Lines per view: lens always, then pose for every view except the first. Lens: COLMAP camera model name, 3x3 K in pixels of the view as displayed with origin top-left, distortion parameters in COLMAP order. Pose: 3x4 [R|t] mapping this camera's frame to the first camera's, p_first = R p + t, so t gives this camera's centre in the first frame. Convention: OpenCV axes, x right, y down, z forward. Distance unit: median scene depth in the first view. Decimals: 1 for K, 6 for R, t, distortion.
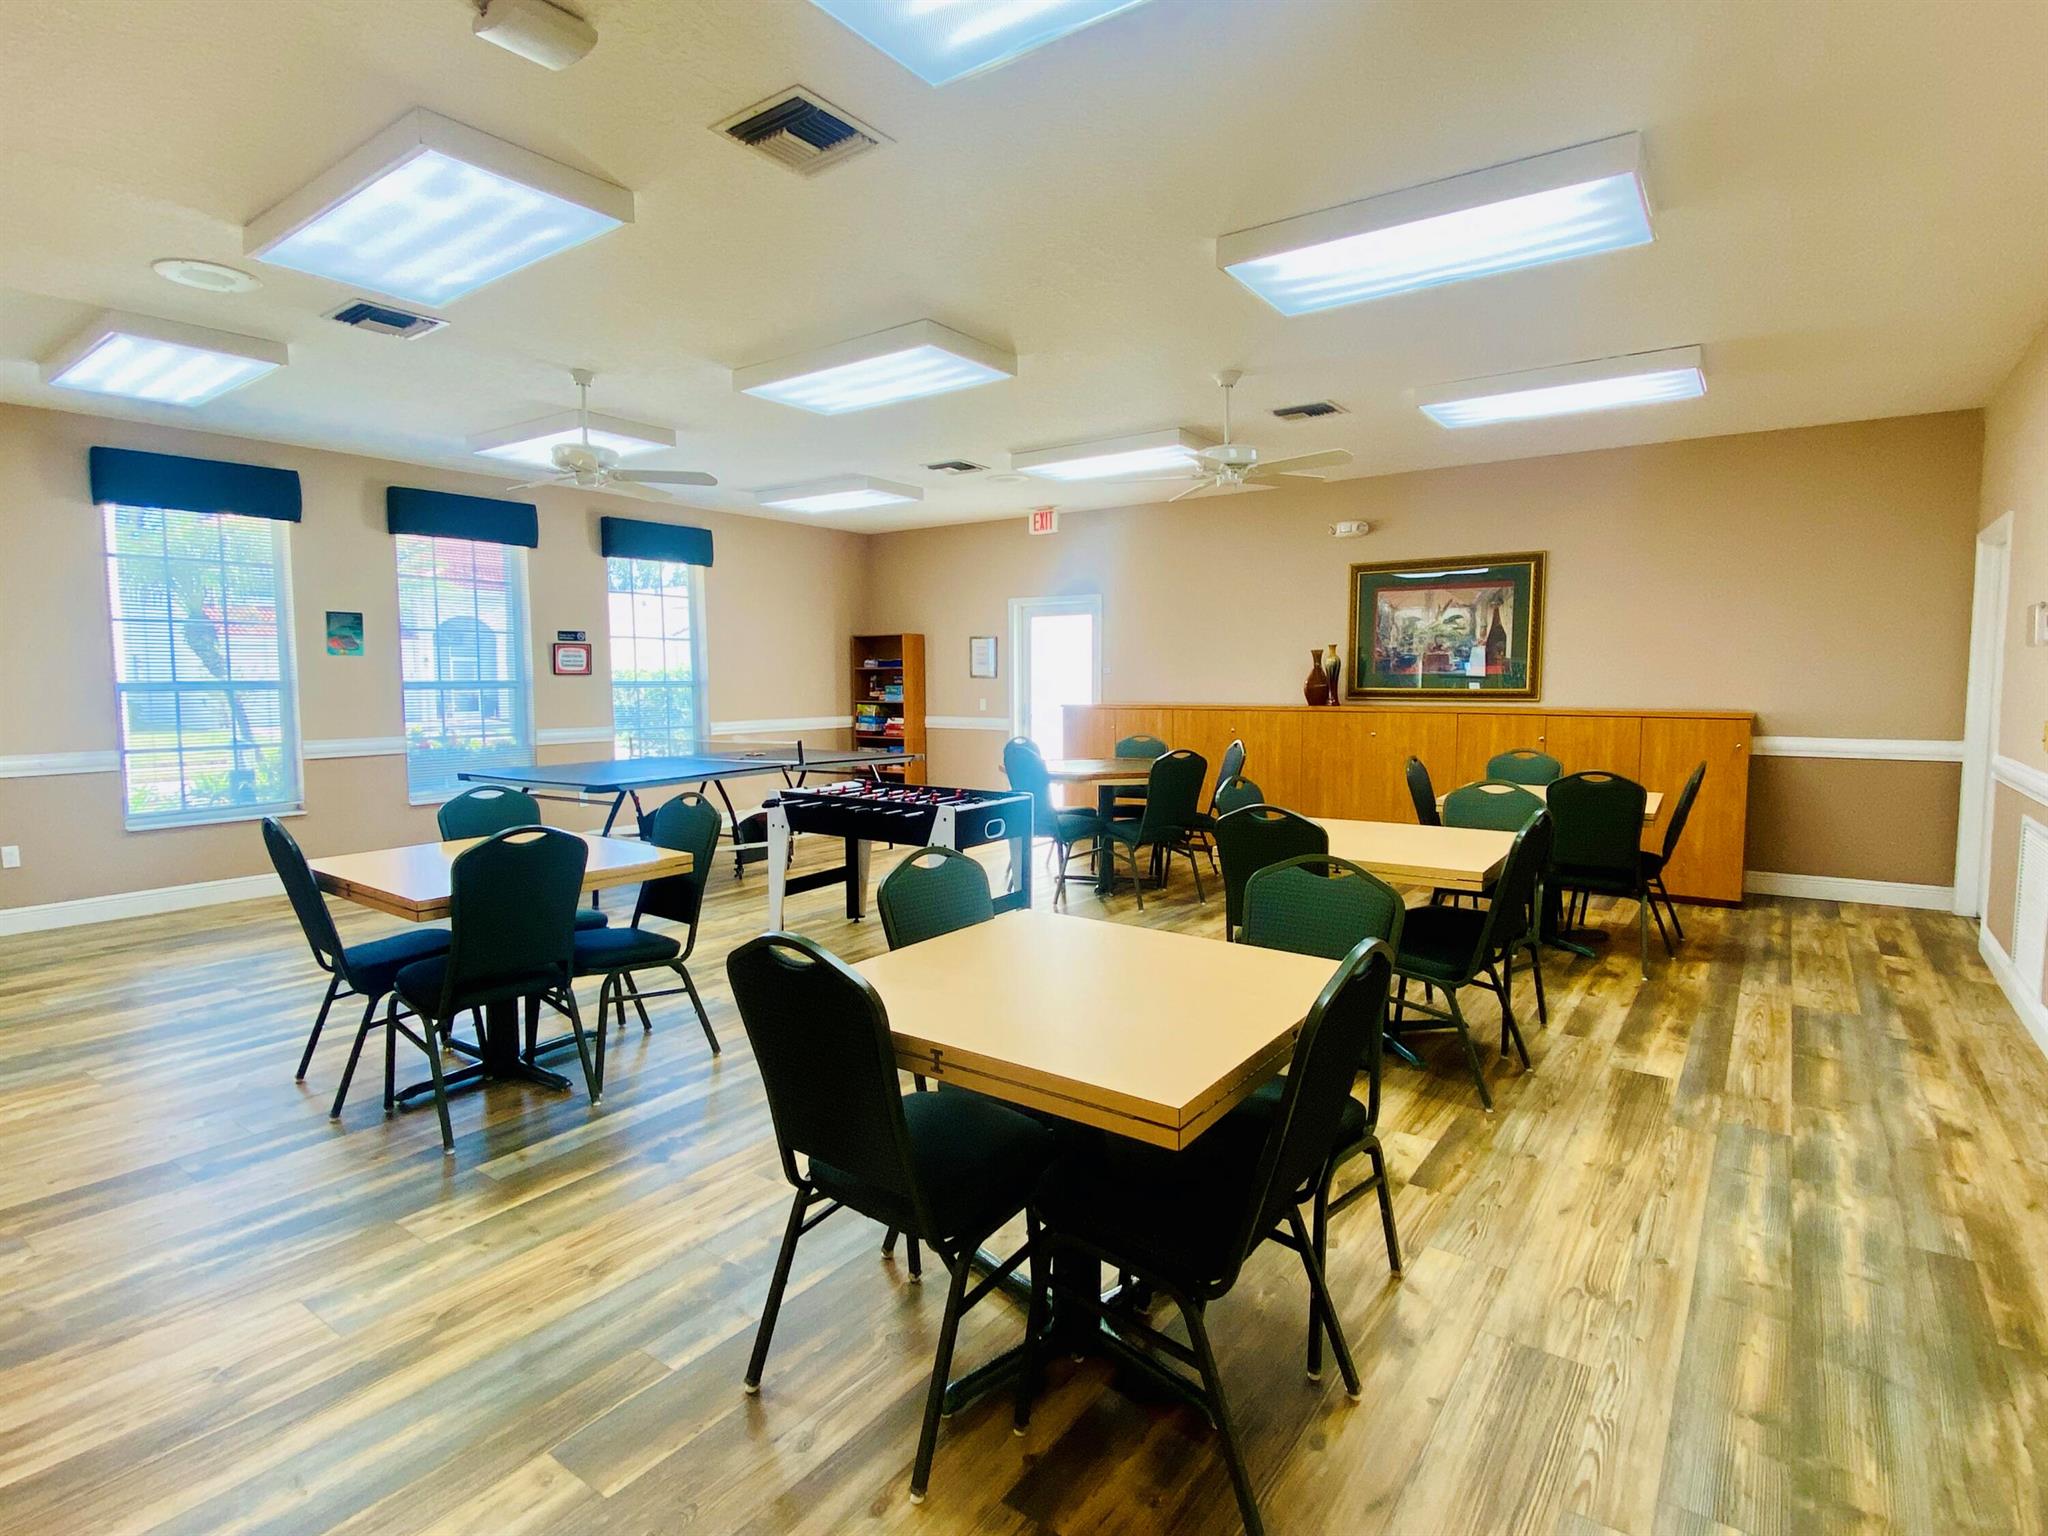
lens RADIAL K [[1051.8, 0, 1024.0], [0, 1051.8, 768.0], [0, 0, 1]] dist [0.000474, 0.000030]
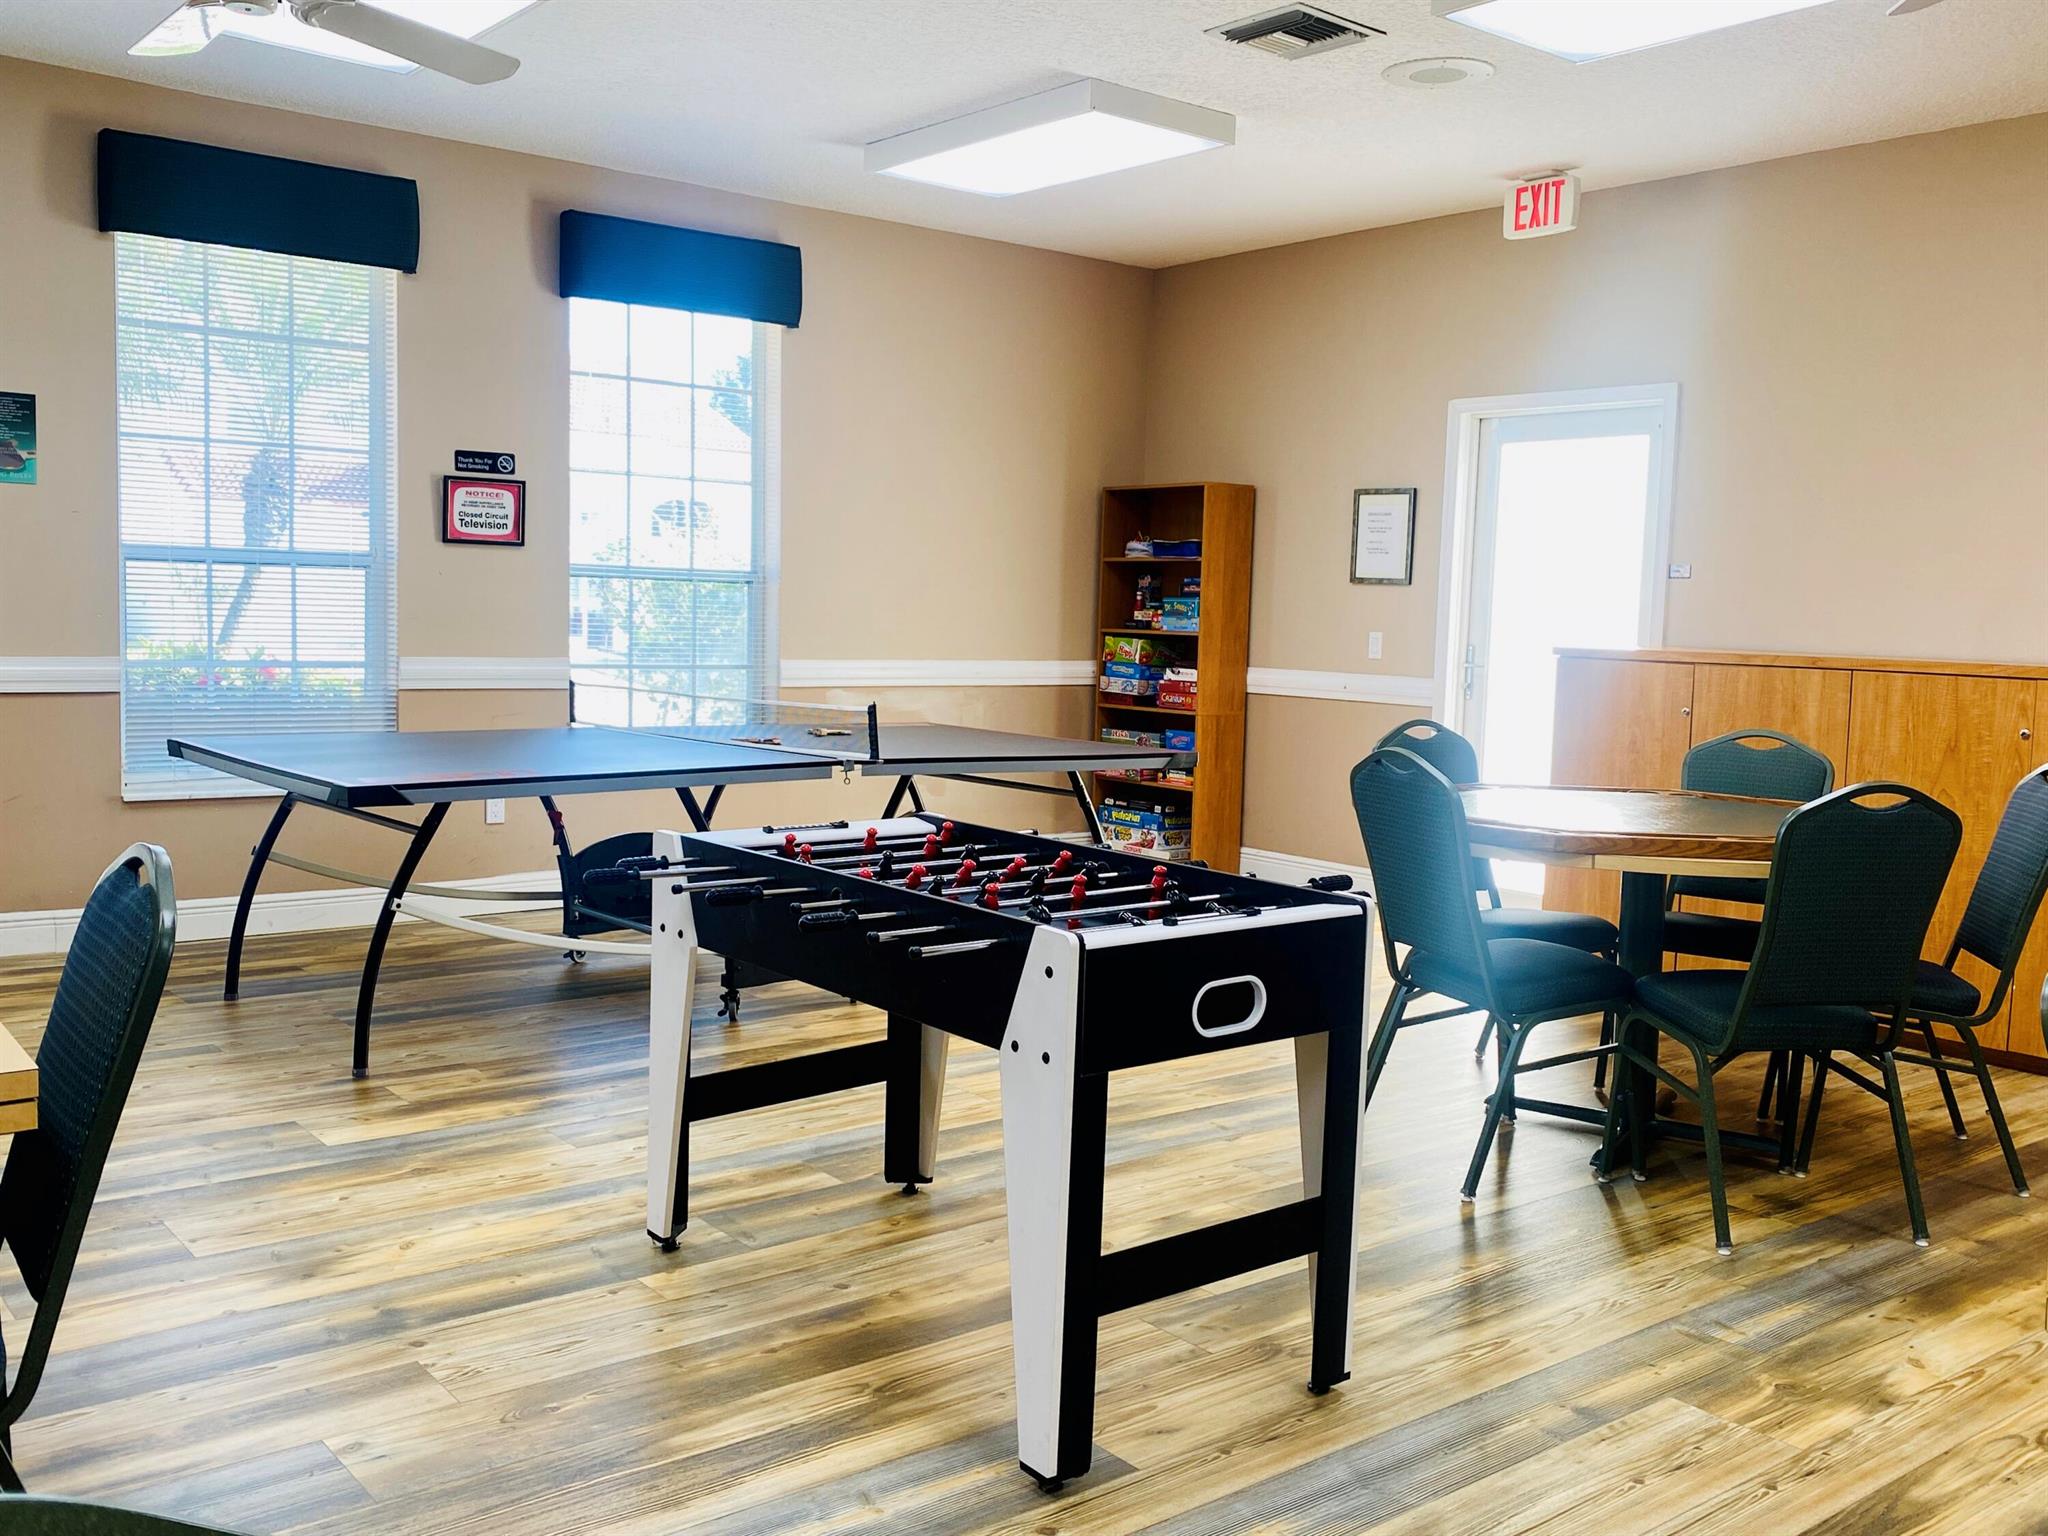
lens RADIAL K [[1823.6, 0, 1024.0], [0, 1823.6, 768.0], [0, 0, 1]] dist [0.064396, -0.145551]
pose [[0.961370, 0.057152, -0.269261, 0.032925], [-0.057159, 0.998334, 0.007819, -0.008223], [0.269259, 0.007874, 0.963036, 0.268501]]
